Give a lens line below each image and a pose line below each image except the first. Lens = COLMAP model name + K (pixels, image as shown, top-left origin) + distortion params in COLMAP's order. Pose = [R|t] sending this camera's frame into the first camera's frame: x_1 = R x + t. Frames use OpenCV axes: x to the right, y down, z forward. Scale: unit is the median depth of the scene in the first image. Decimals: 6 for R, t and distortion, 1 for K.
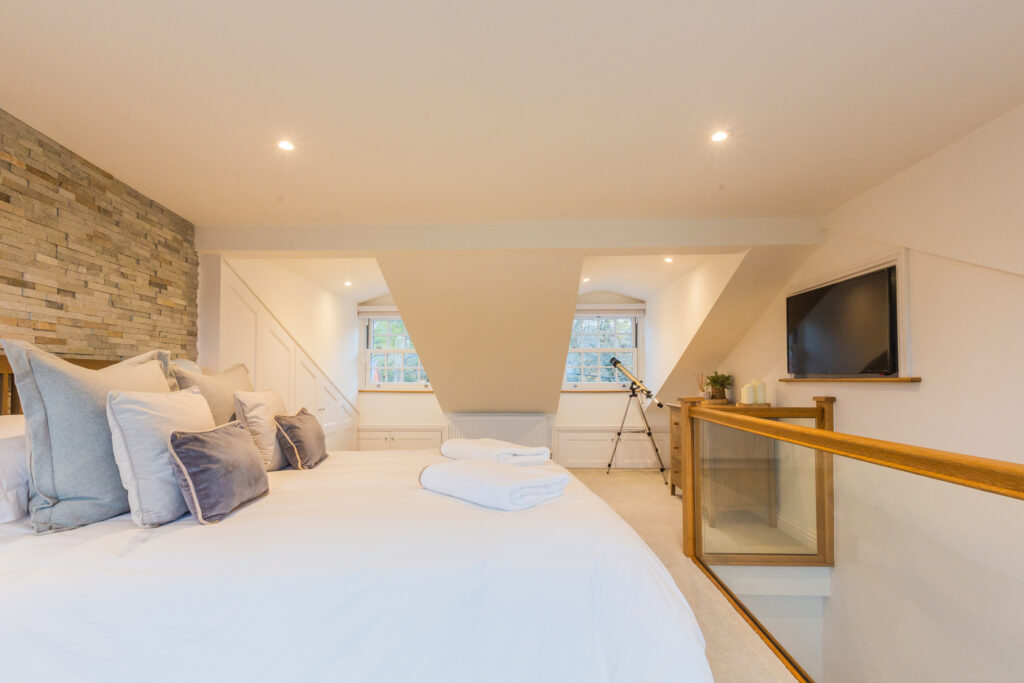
lens RADIAL K [[468.3, 0, 512.6], [0, 468.3, 375.2], [0, 0, 1]] dist [-0.000379, -0.000394]
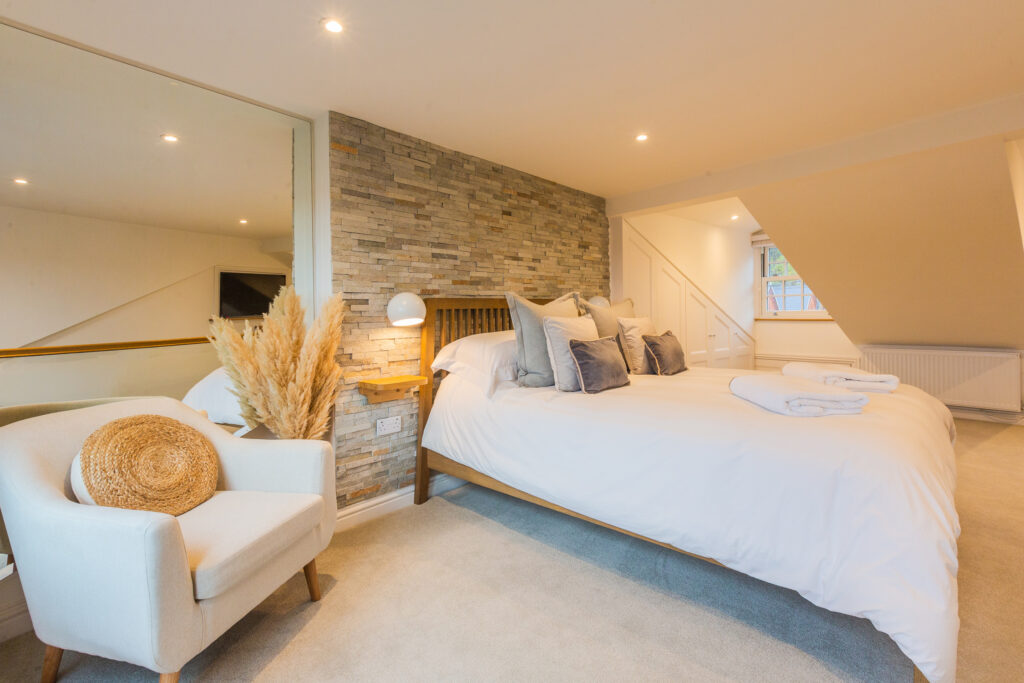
lens RADIAL K [[472.4, 0, 512.0], [0, 472.4, 341.5], [0, 0, 1]] dist [-0.000111, -0.000008]
pose [[0.651089, 0.032428, -0.758309, 0.293812], [0.025576, 0.997582, 0.064620, 0.005048], [0.758571, -0.061468, 0.648685, -0.196046]]
